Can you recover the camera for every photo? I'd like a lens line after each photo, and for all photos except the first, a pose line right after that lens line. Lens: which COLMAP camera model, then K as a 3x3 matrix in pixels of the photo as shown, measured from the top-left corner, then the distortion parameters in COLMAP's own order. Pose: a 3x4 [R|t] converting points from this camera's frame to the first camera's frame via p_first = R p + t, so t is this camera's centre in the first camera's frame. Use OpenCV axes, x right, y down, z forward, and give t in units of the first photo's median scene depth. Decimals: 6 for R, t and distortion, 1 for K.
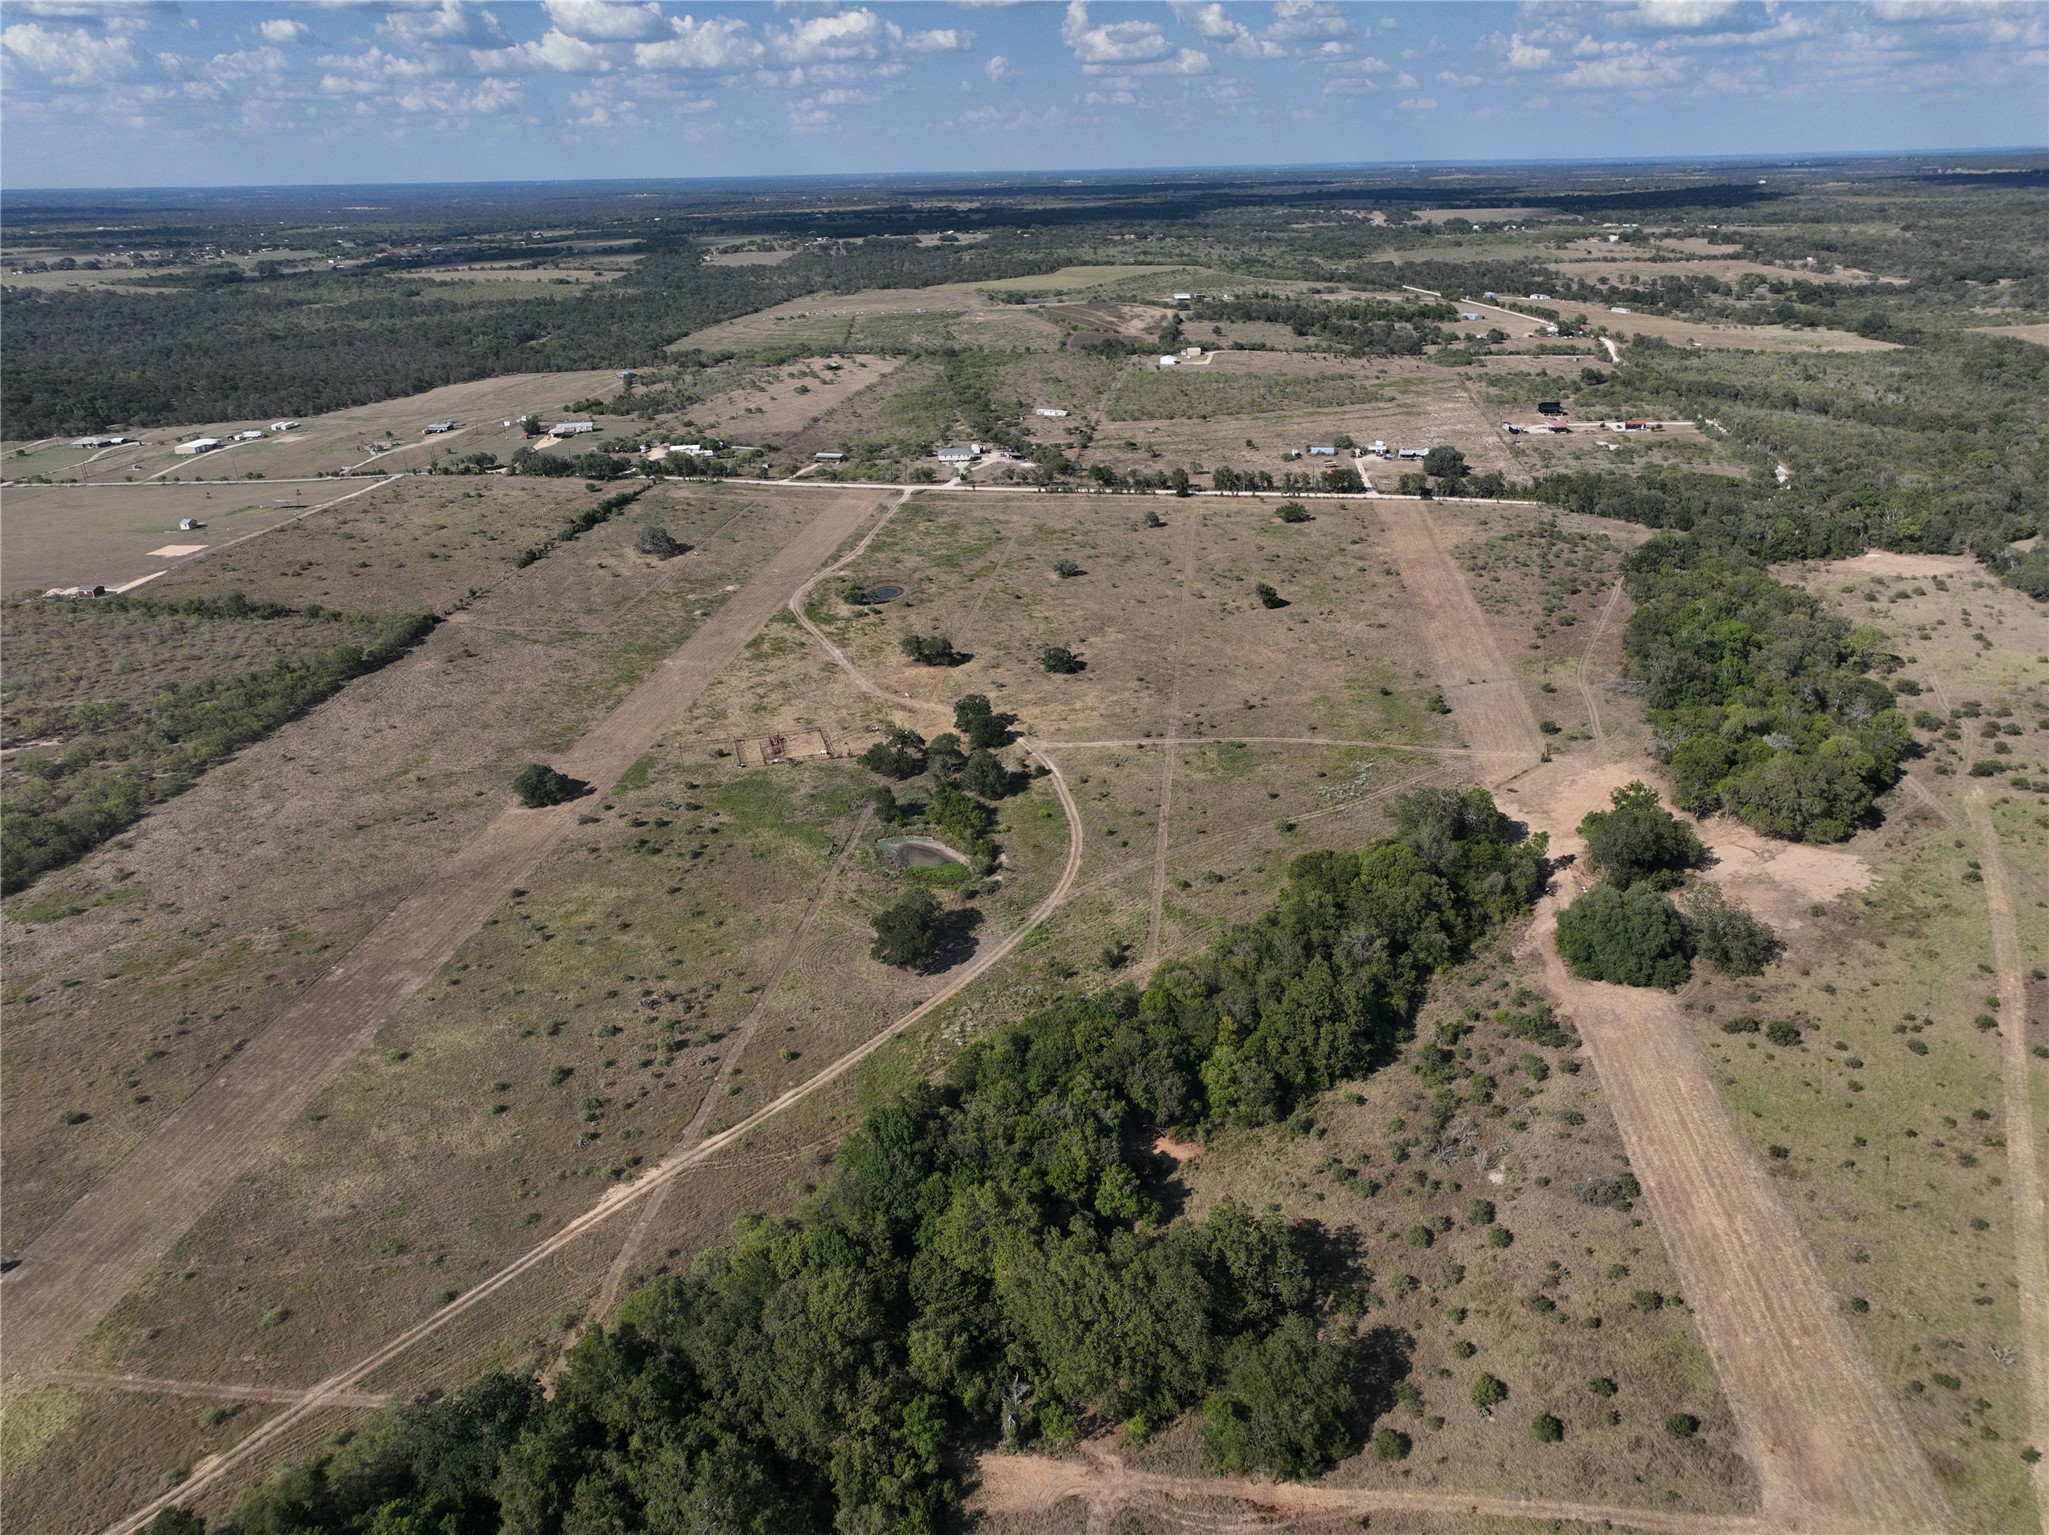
lens RADIAL K [[1438.5, 0, 1032.1], [0, 1438.5, 762.4], [0, 0, 1]] dist [0.008356, -0.005590]
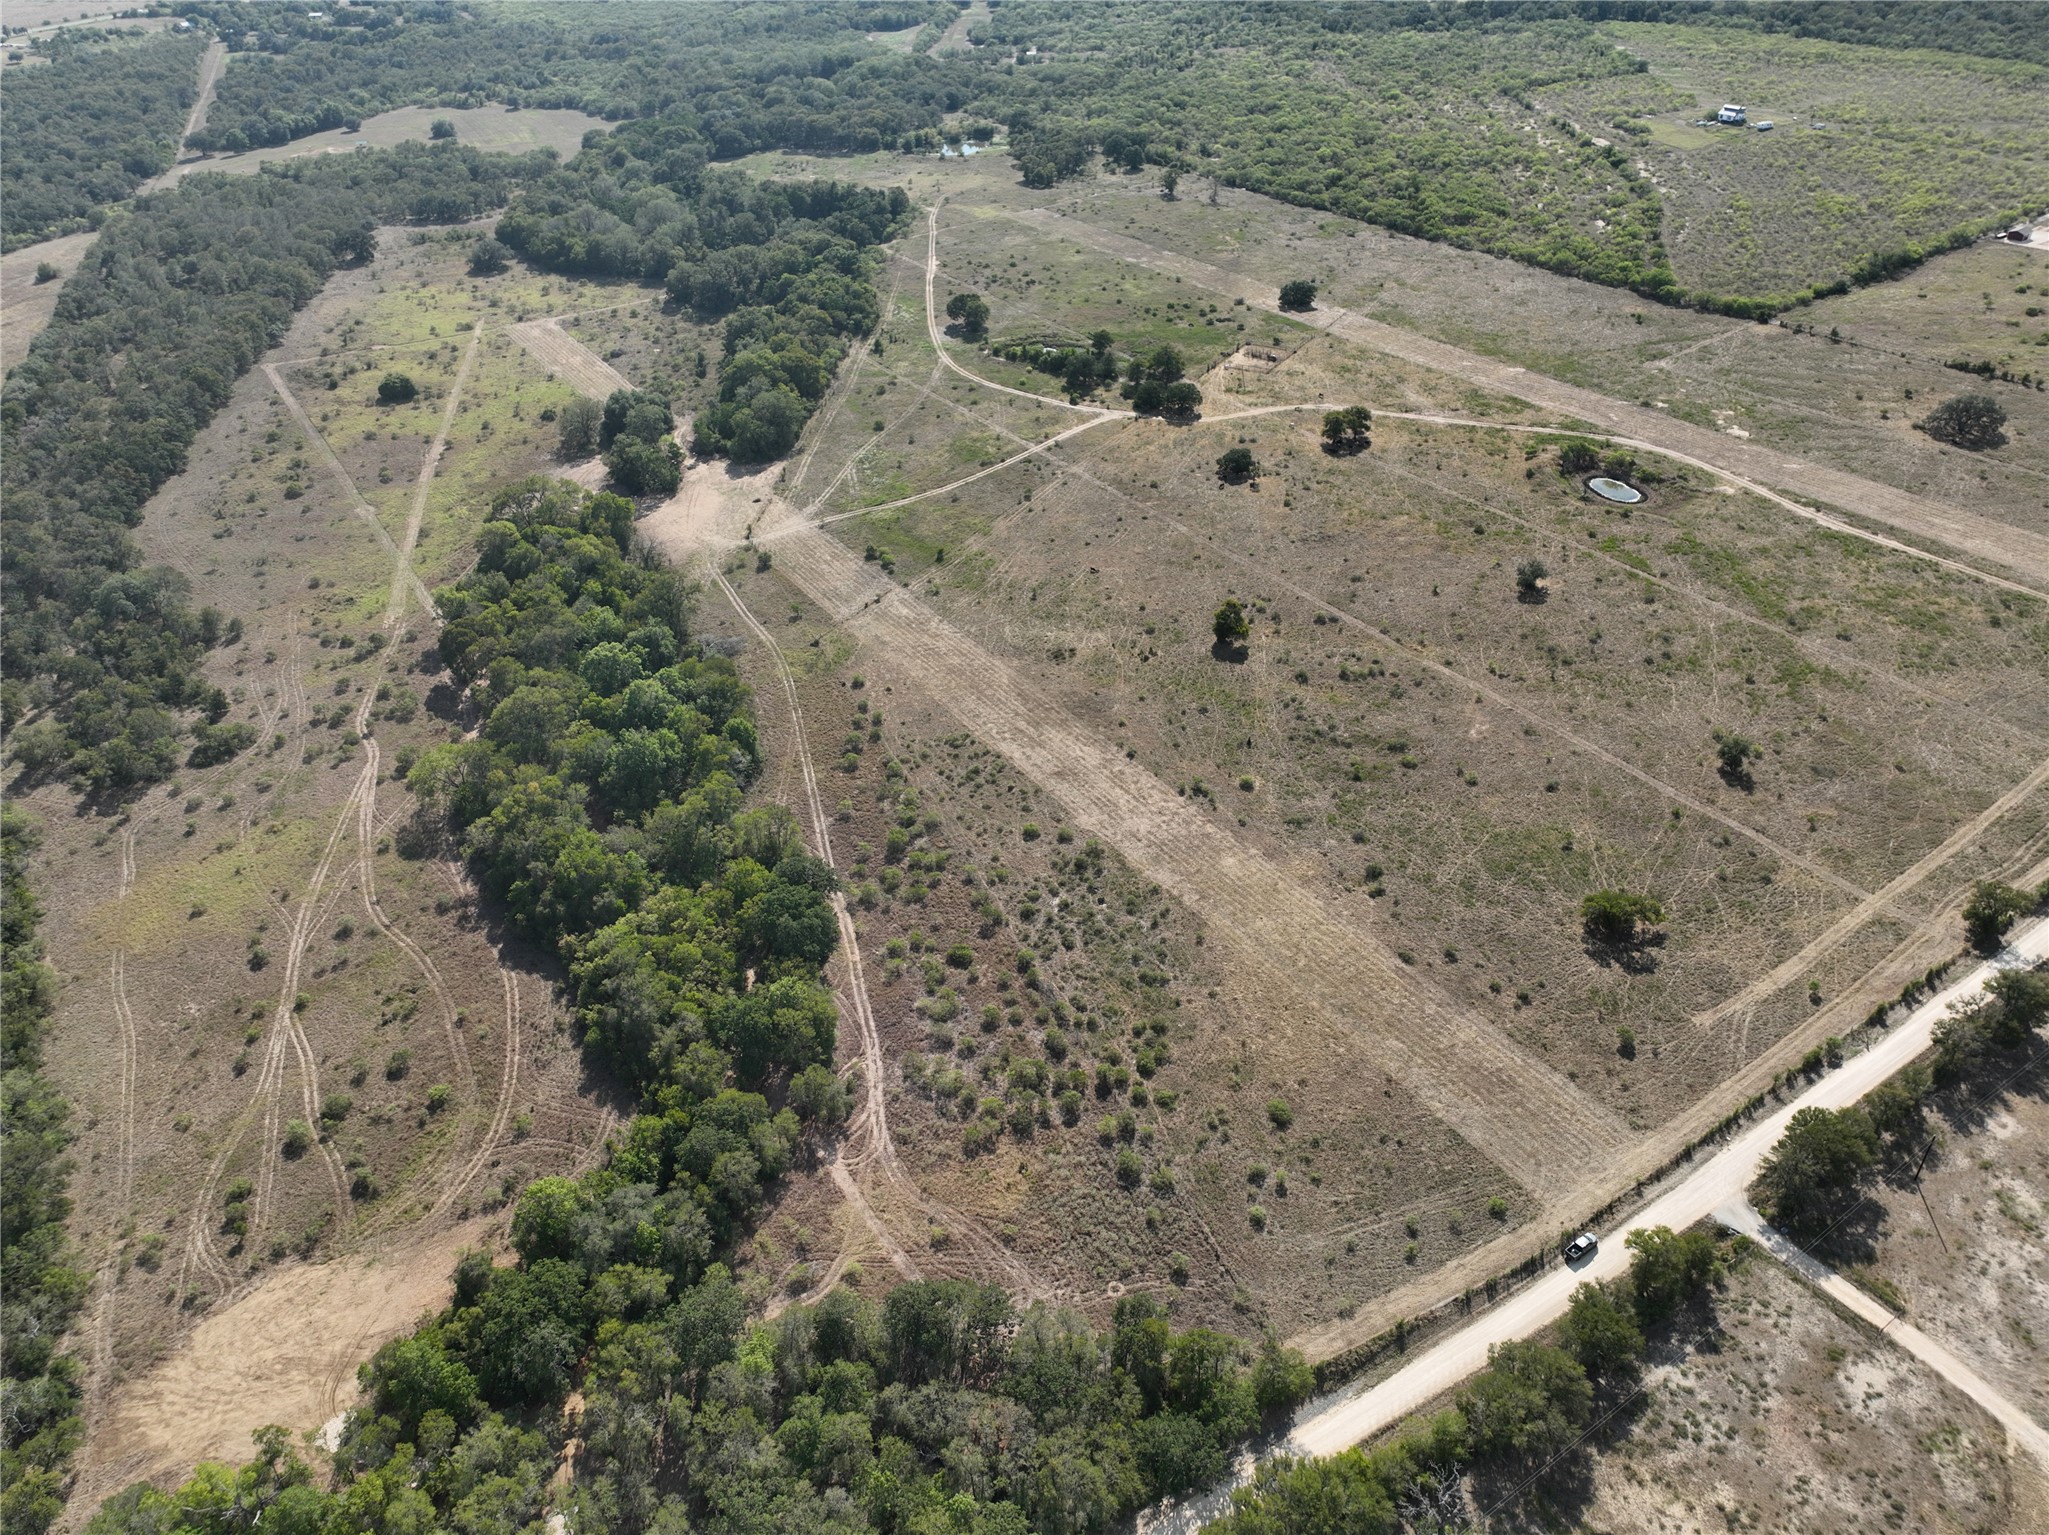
lens RADIAL K [[1437.9, 0, 1031.5], [0, 1437.9, 766.7], [0, 0, 1]] dist [0.003757, 0.007378]
pose [[-0.749685, 0.429626, -0.503383, 0.562521], [-0.199637, 0.578387, 0.790957, -0.555824], [0.630966, 0.693463, -0.347839, 1.117855]]
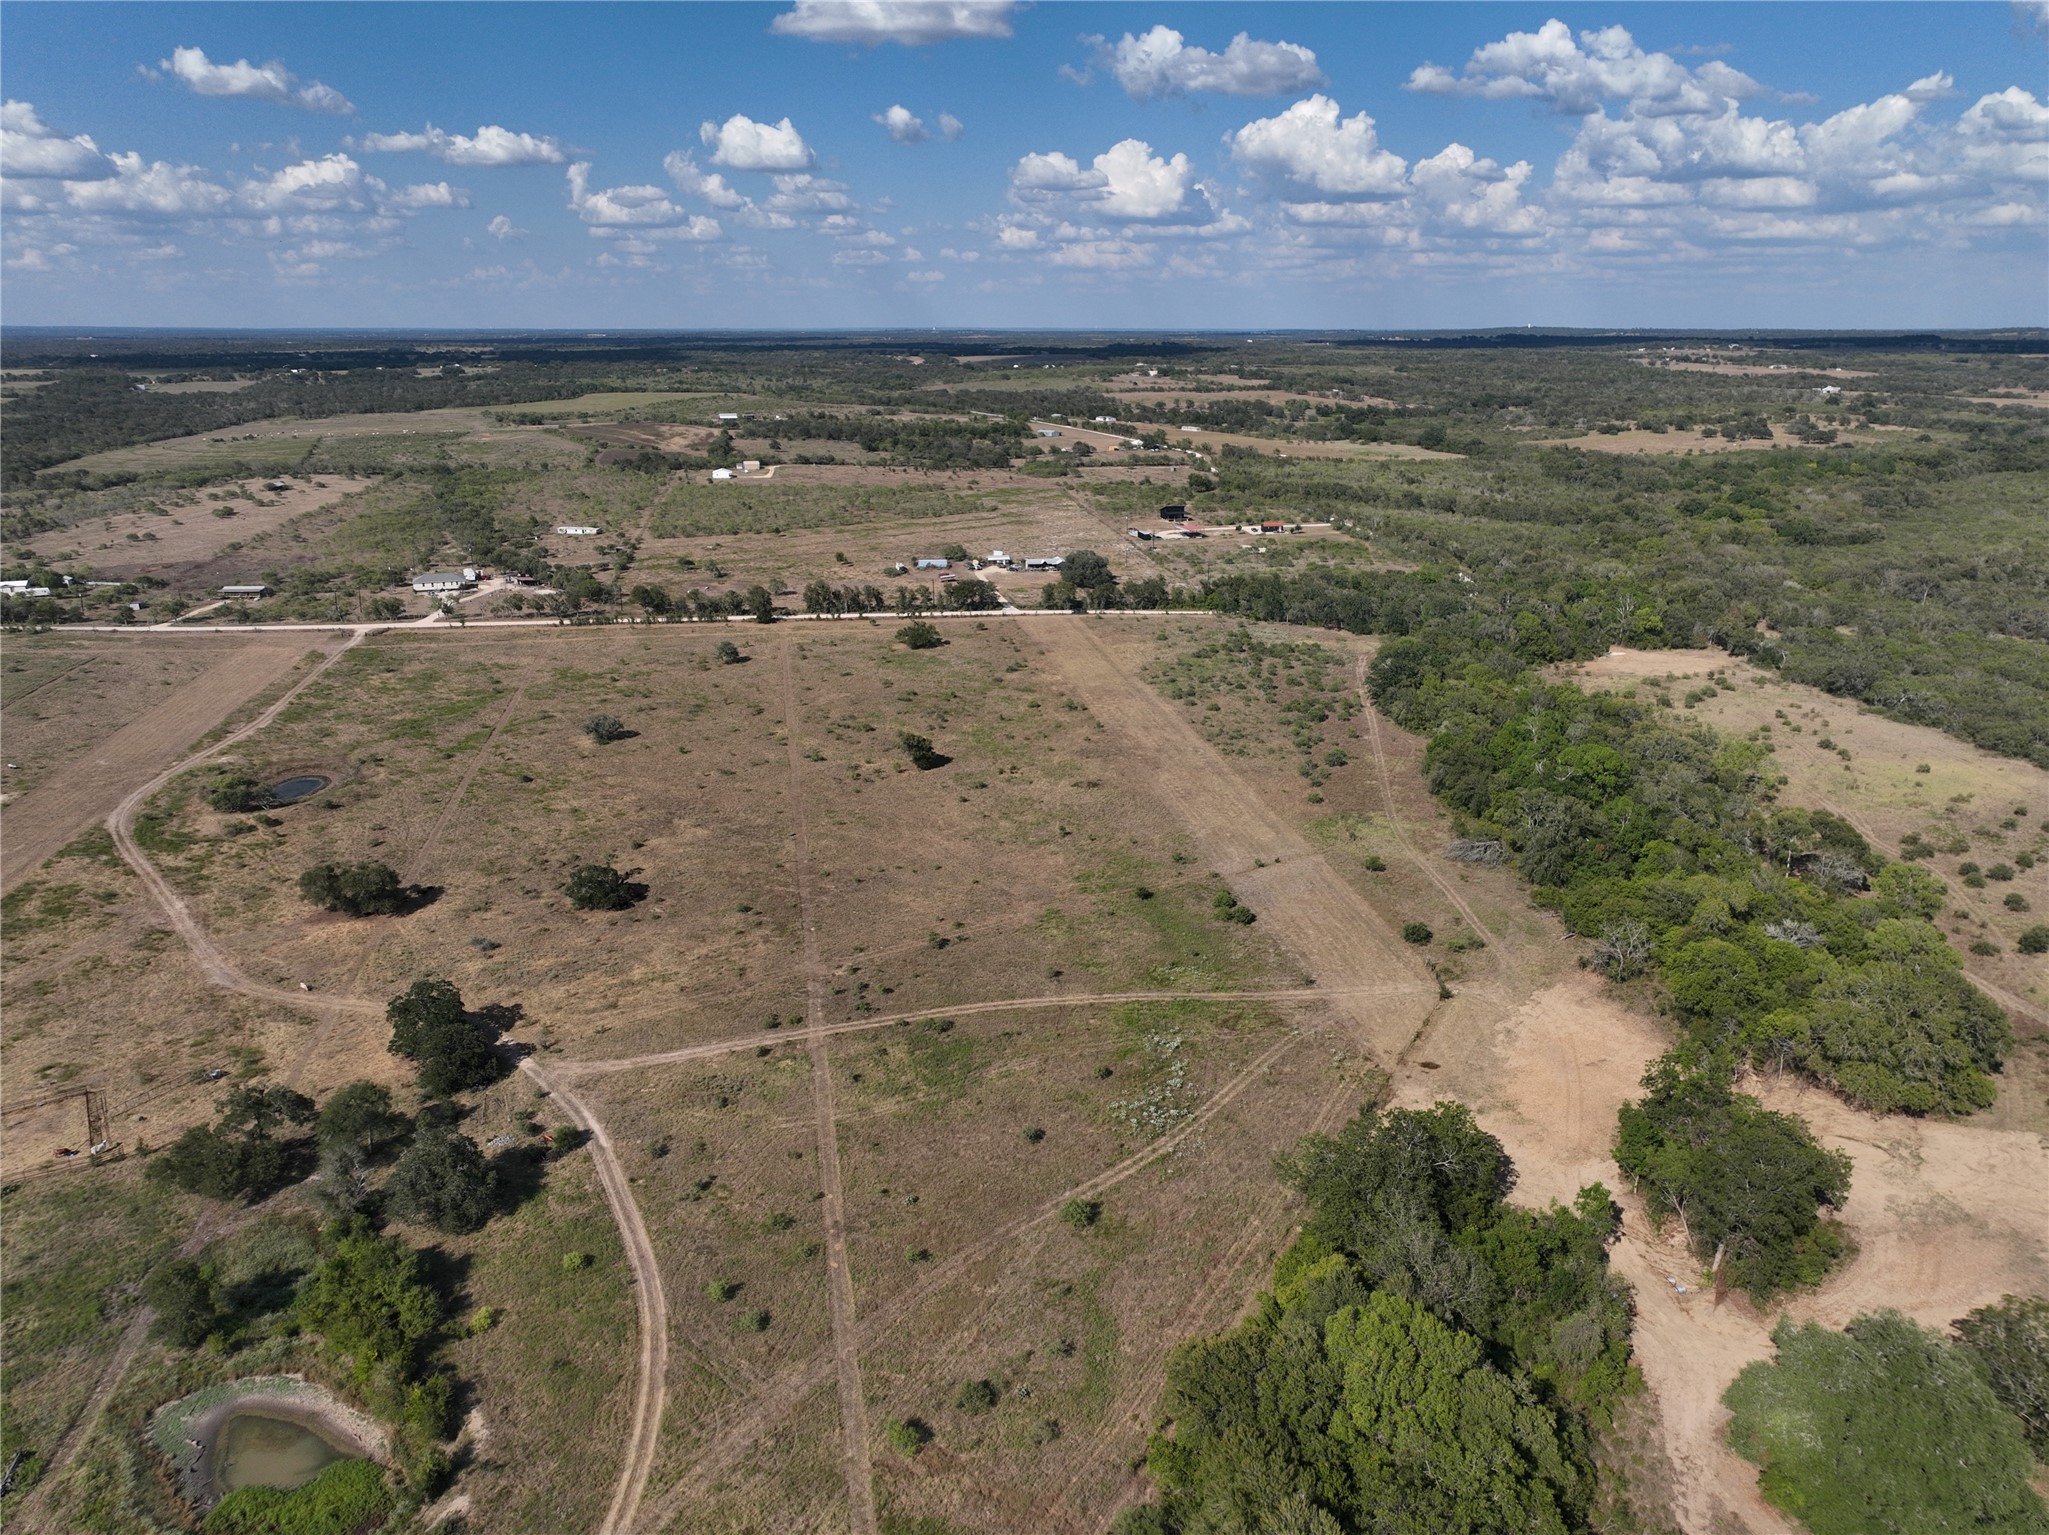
lens RADIAL K [[1438.5, 0, 1032.1], [0, 1438.5, 762.4], [0, 0, 1]] dist [0.008356, -0.005590]
pose [[0.952785, -0.068845, 0.295737, 0.013855], [0.098588, 0.991331, -0.086852, -0.042782], [-0.287194, 0.111907, 0.951313, 0.315632]]
